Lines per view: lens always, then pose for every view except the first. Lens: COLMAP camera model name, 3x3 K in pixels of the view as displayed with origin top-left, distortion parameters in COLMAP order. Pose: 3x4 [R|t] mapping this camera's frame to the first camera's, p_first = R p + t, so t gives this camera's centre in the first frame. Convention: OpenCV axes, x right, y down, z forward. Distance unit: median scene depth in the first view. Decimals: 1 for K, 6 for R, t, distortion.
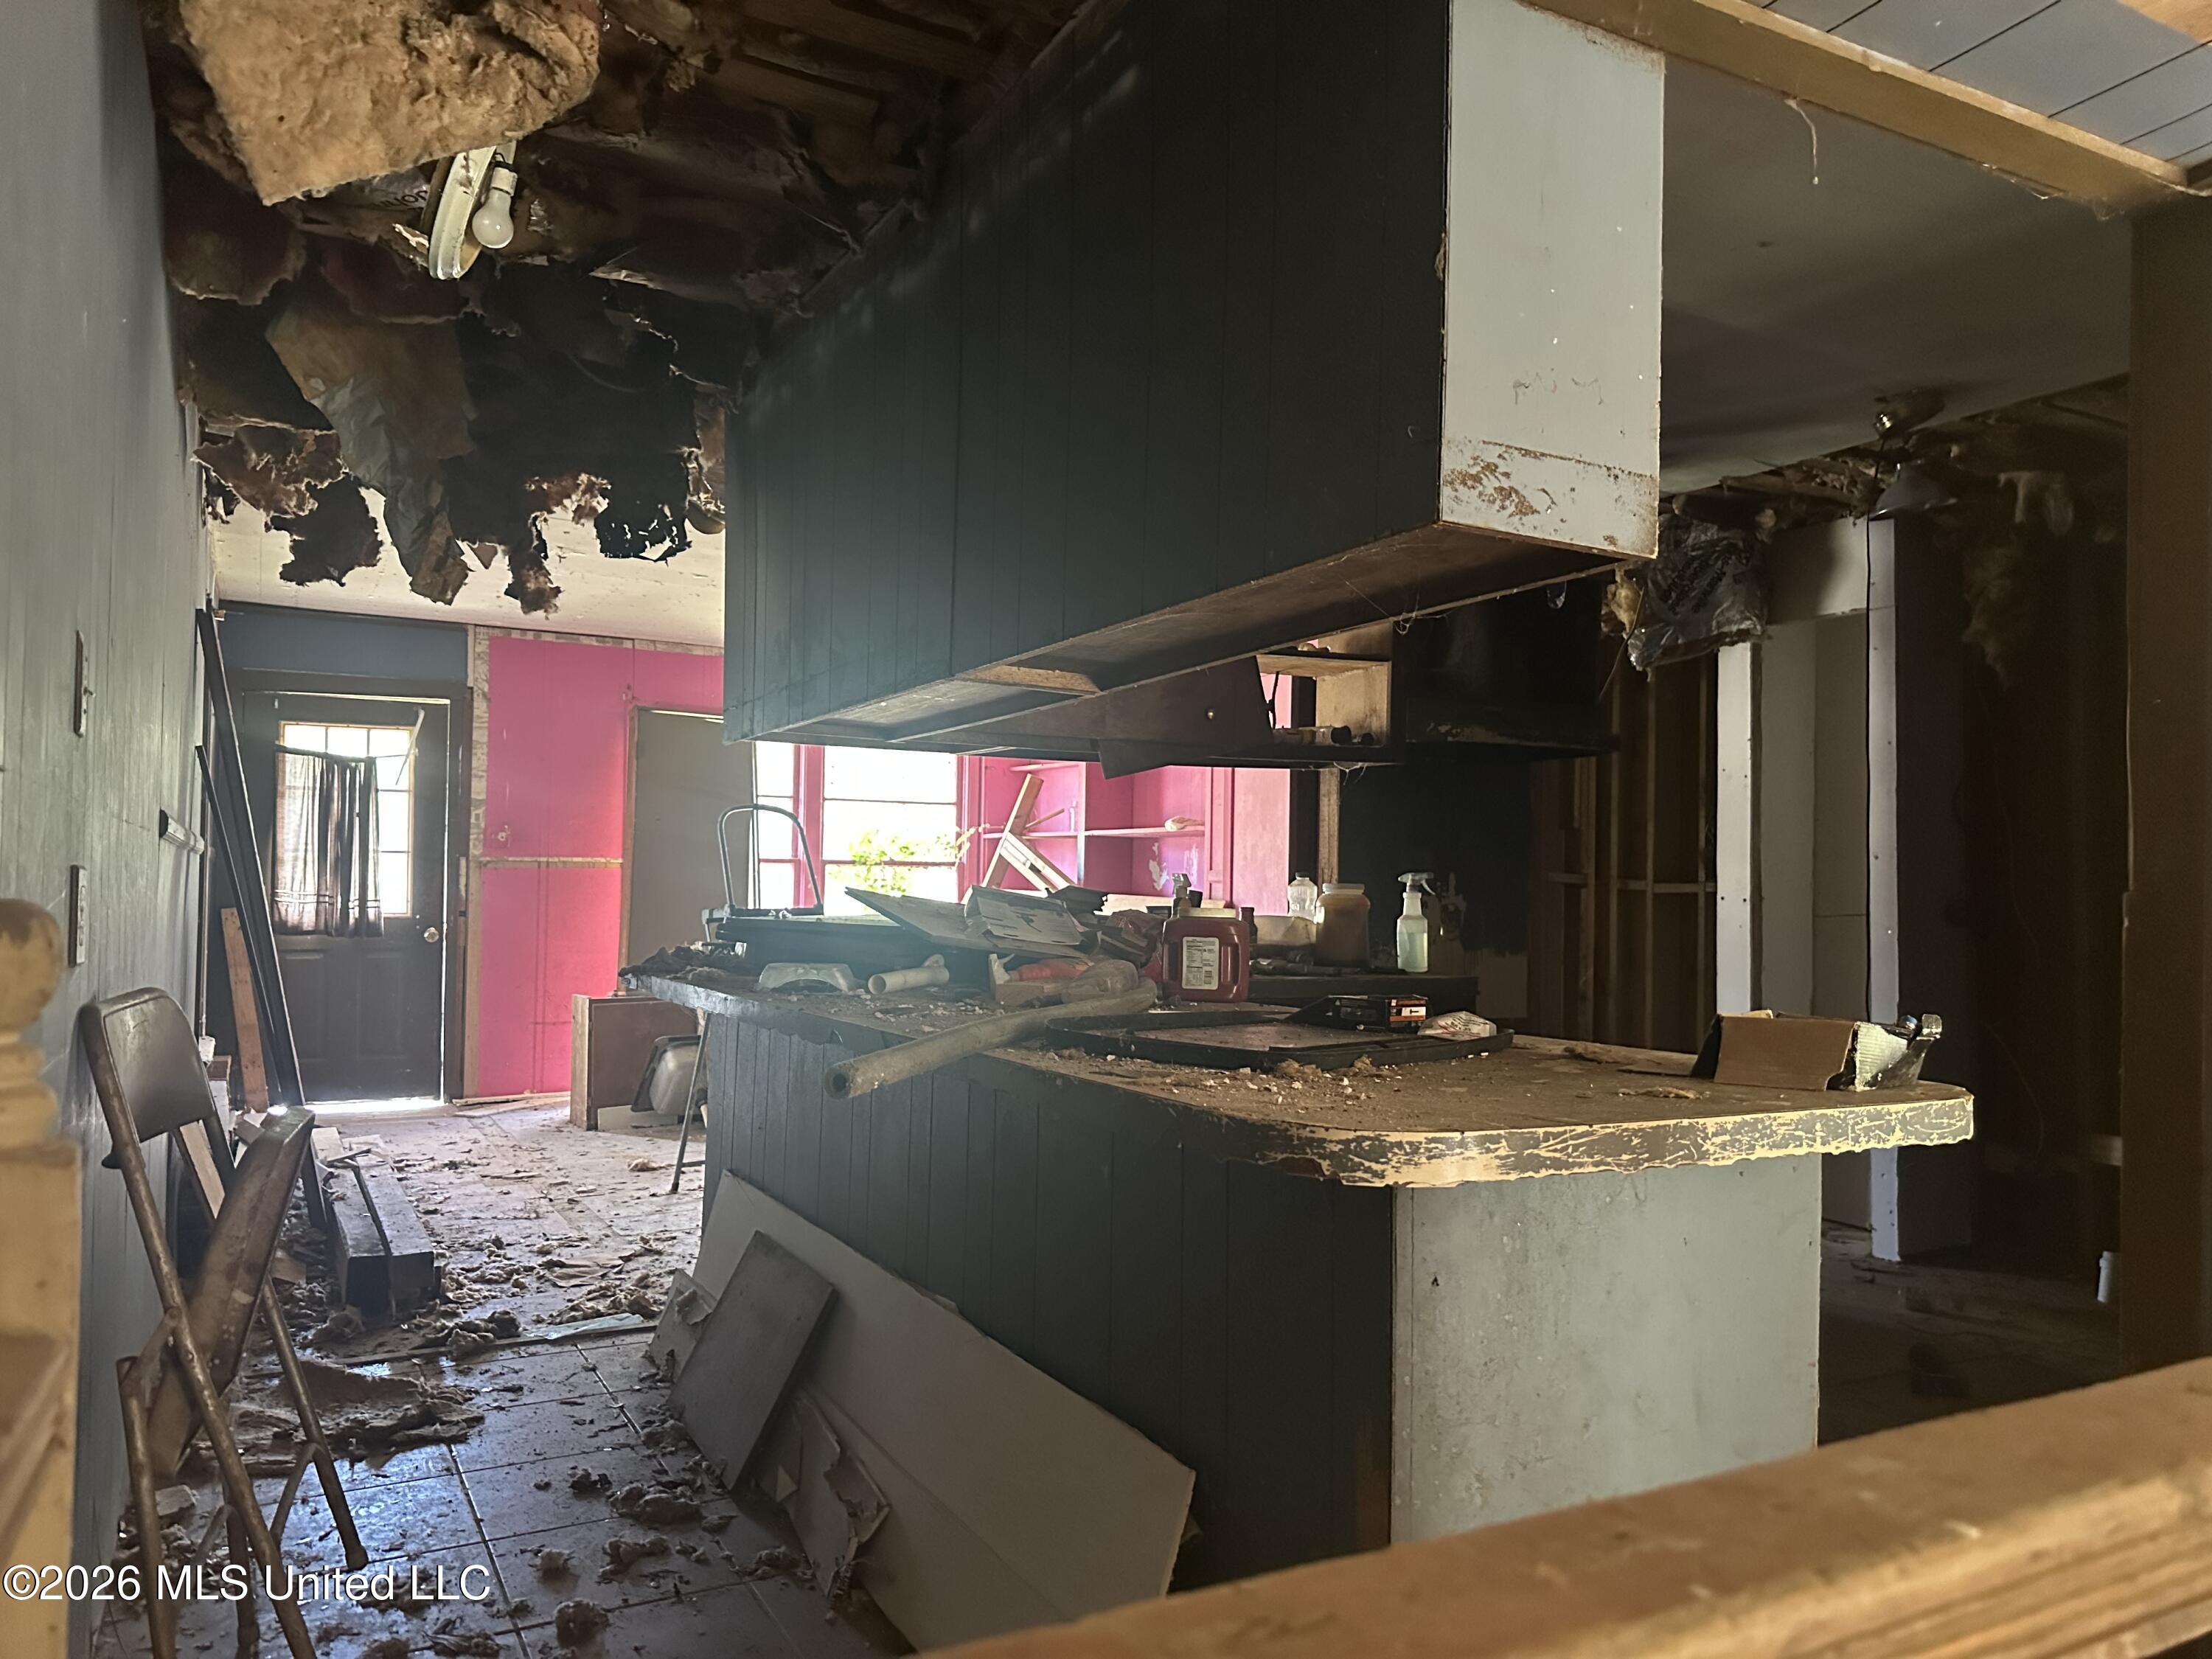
lens RADIAL K [[1556.5, 0, 1102.7], [0, 1556.5, 845.1], [0, 0, 1]] dist [0.032156, -0.008513]
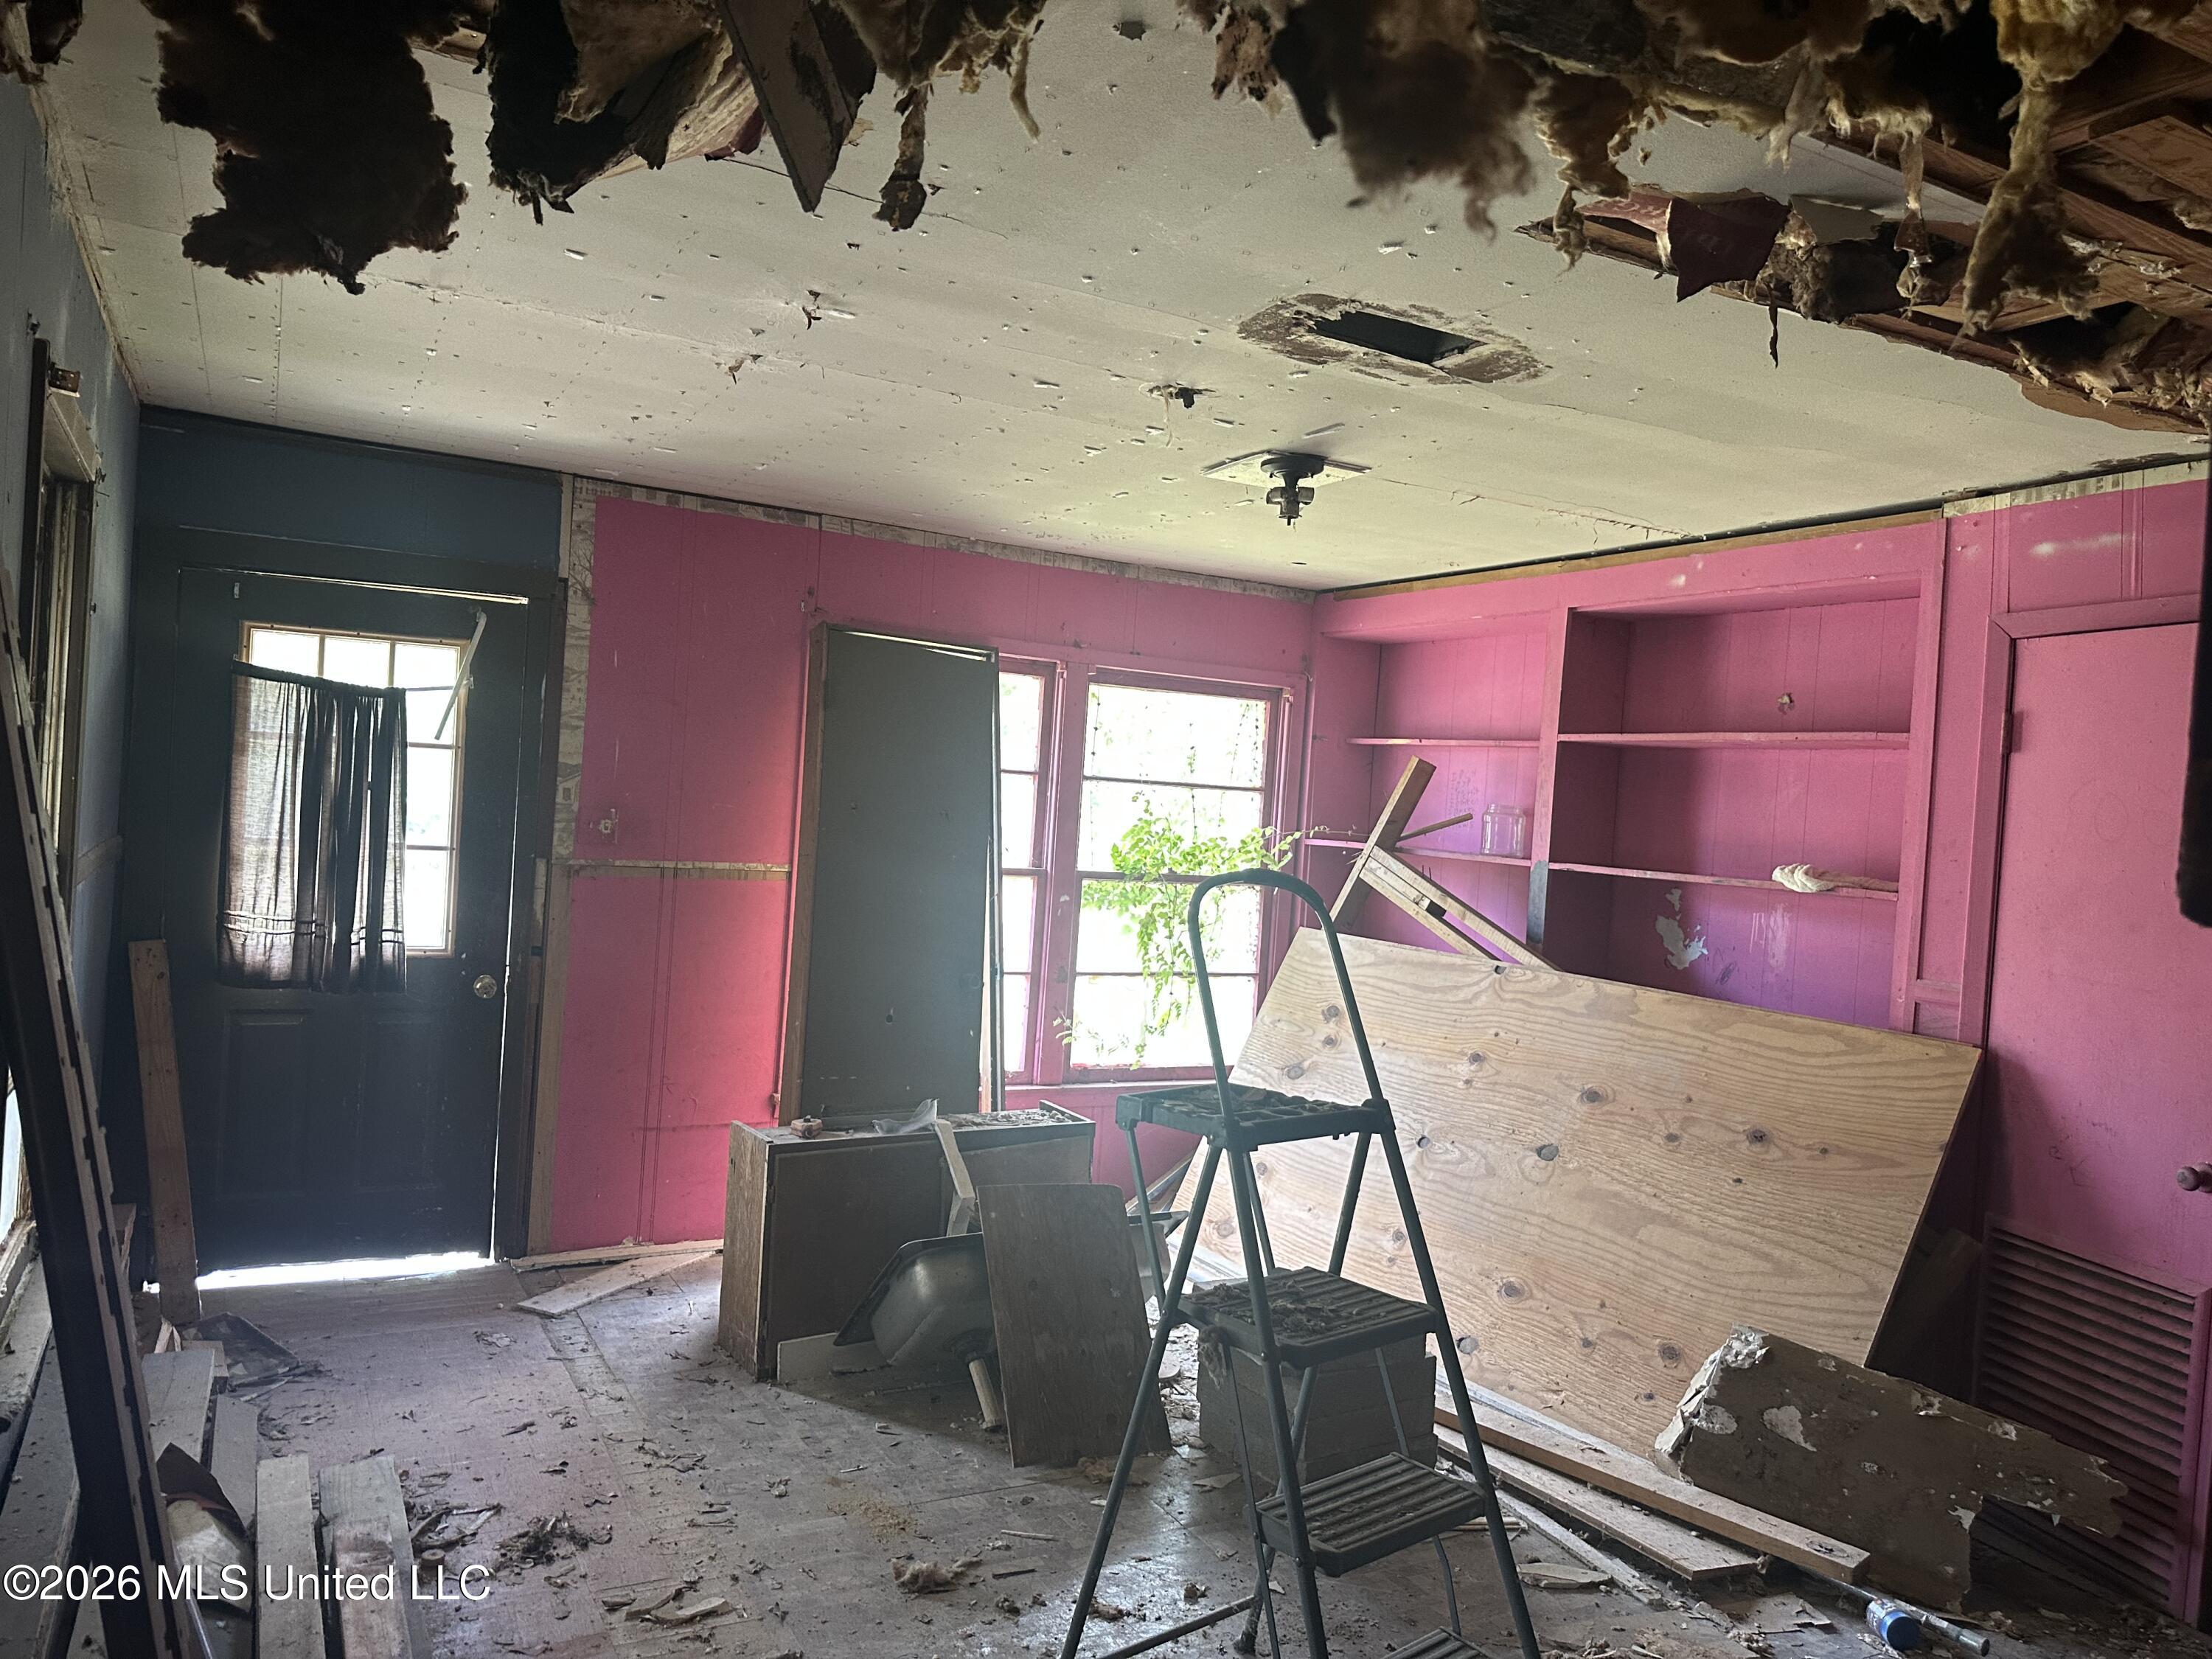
lens RADIAL K [[1556.5, 0, 1108.2], [0, 1556.5, 816.6], [0, 0, 1]] dist [0.032156, -0.008513]
pose [[0.998795, 0.049074, -0.000092, -0.191042], [-0.049047, 0.998300, 0.031488, -0.038792], [0.001637, -0.031445, 0.999504, 0.397139]]
